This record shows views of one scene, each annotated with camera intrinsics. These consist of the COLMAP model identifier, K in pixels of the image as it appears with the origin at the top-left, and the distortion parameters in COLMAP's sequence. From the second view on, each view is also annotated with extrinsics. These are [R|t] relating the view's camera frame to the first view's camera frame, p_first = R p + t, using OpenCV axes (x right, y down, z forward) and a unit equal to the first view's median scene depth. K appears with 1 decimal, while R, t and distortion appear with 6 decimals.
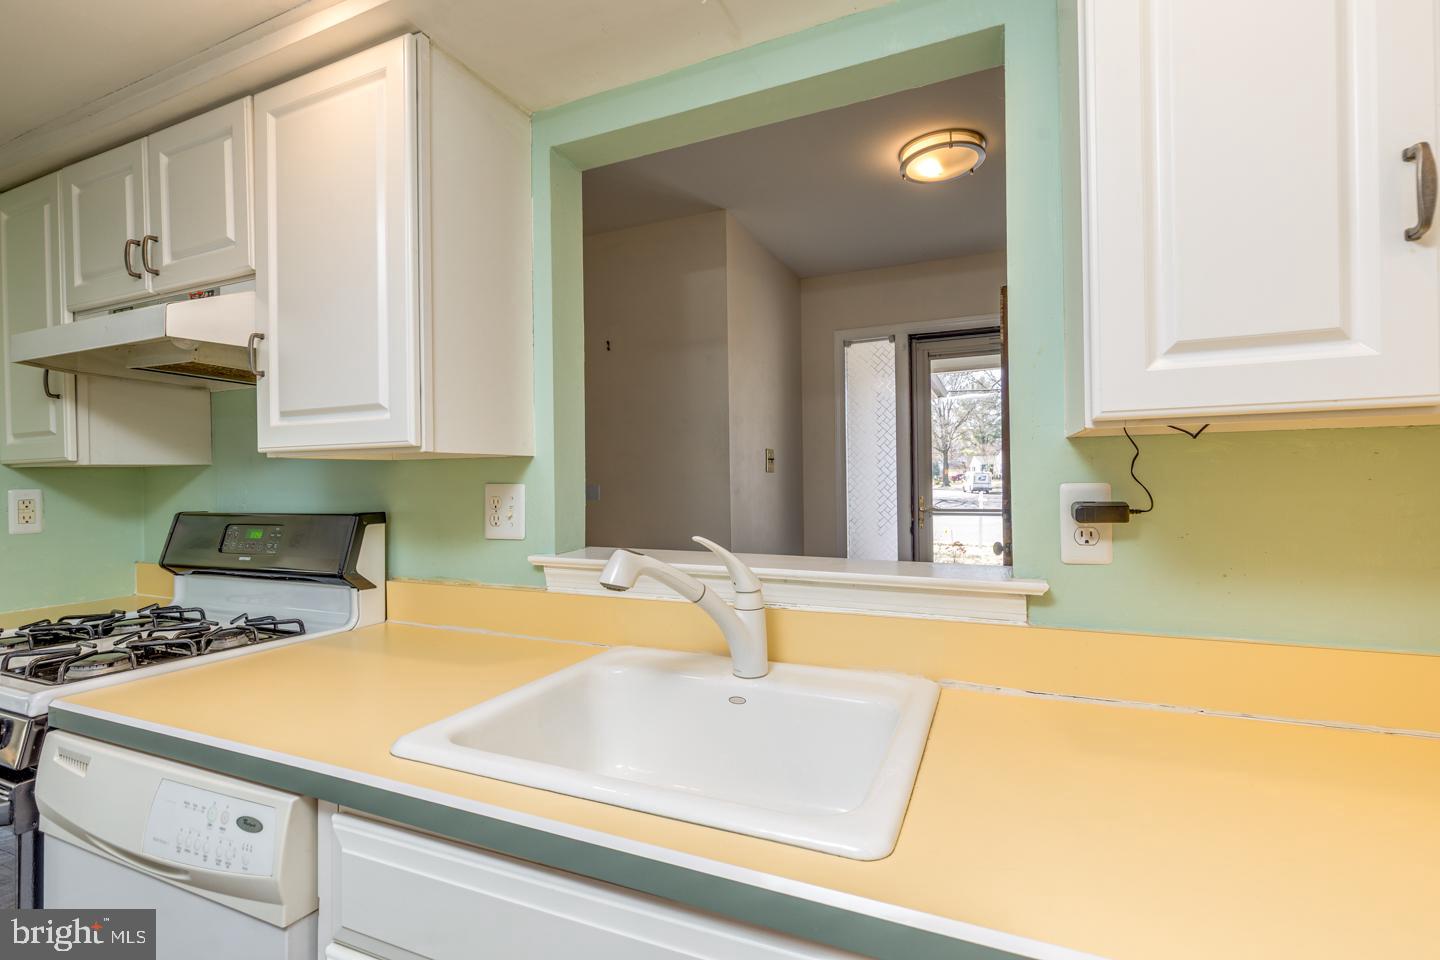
lens RADIAL K [[639.1, 0, 724.3], [0, 639.1, 482.2], [0, 0, 1]] dist [0.001263, -0.000385]
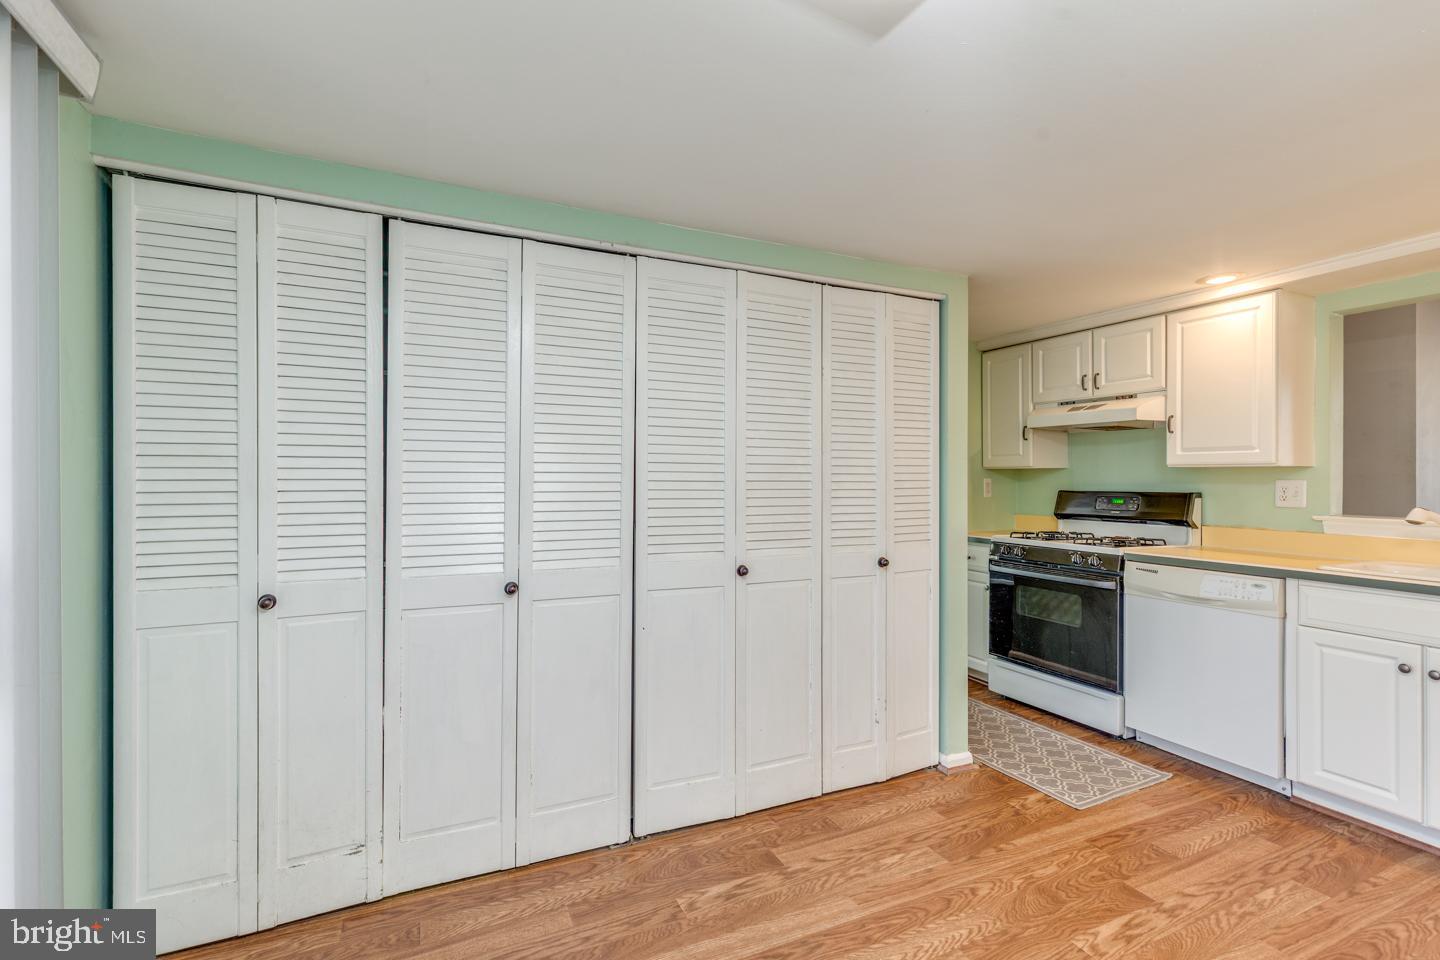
lens RADIAL K [[639.1, 0, 715.7], [0, 639.1, 483.4], [0, 0, 1]] dist [0.001263, -0.000385]
pose [[0.749469, 0.020963, -0.661708, -0.371047], [-0.015803, 0.999780, 0.013775, 0.014604], [0.661851, 0.000133, 0.749635, -1.732469]]
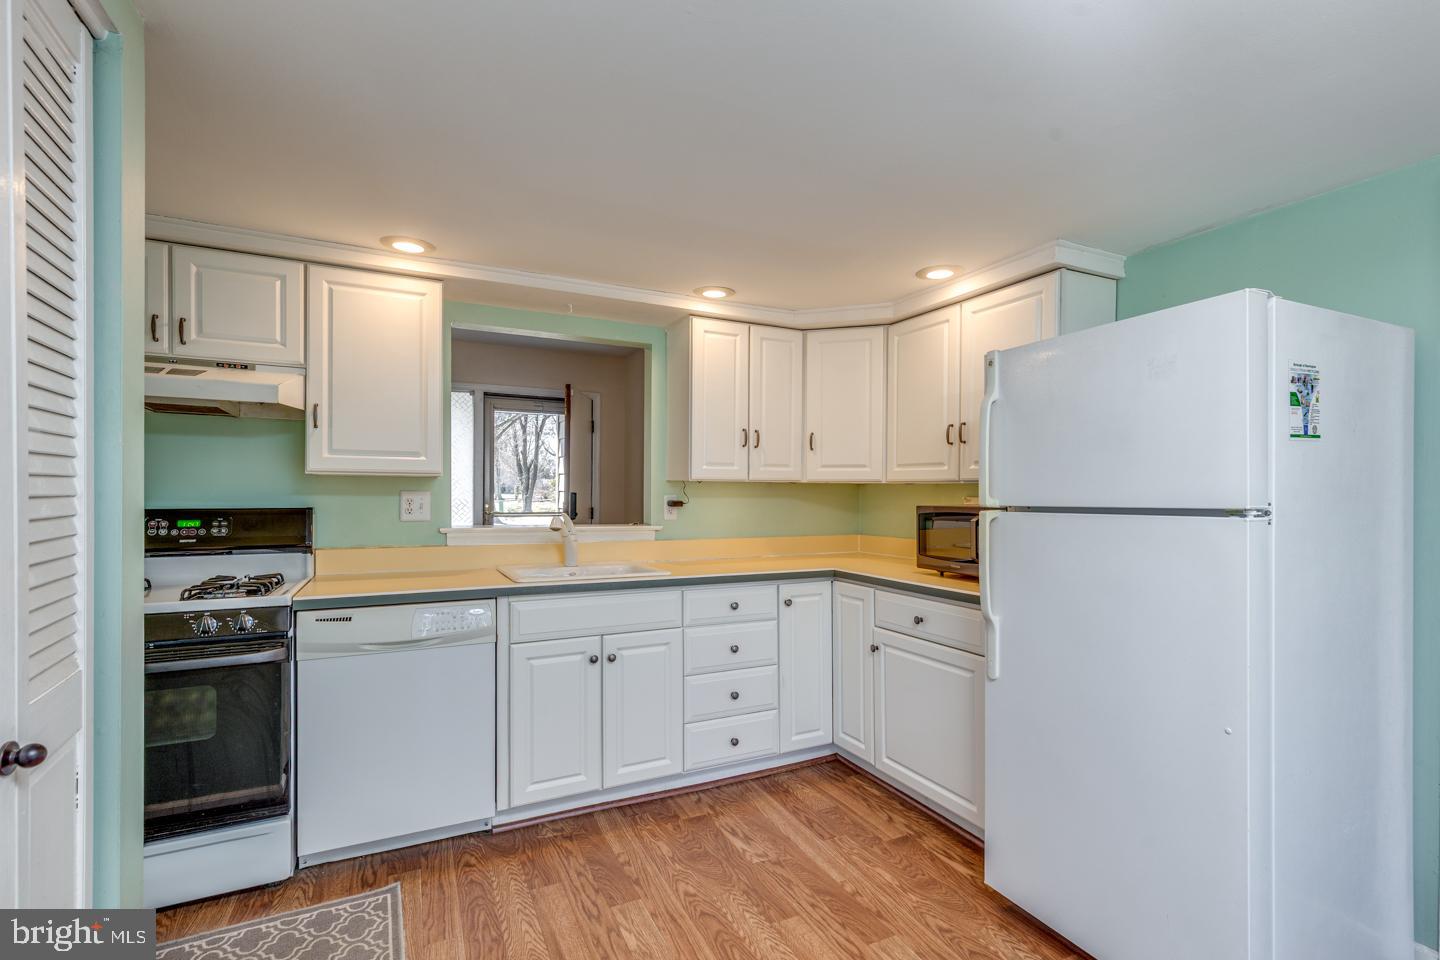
lens RADIAL K [[654.2, 0, 724.1], [0, 654.2, 498.3], [0, 0, 1]] dist [0.002980, -0.000280]
pose [[0.644999, 0.010937, 0.764105, -1.235605], [-0.011318, 0.999925, -0.004758, 0.021953], [-0.764100, -0.005579, 0.645074, -0.926073]]
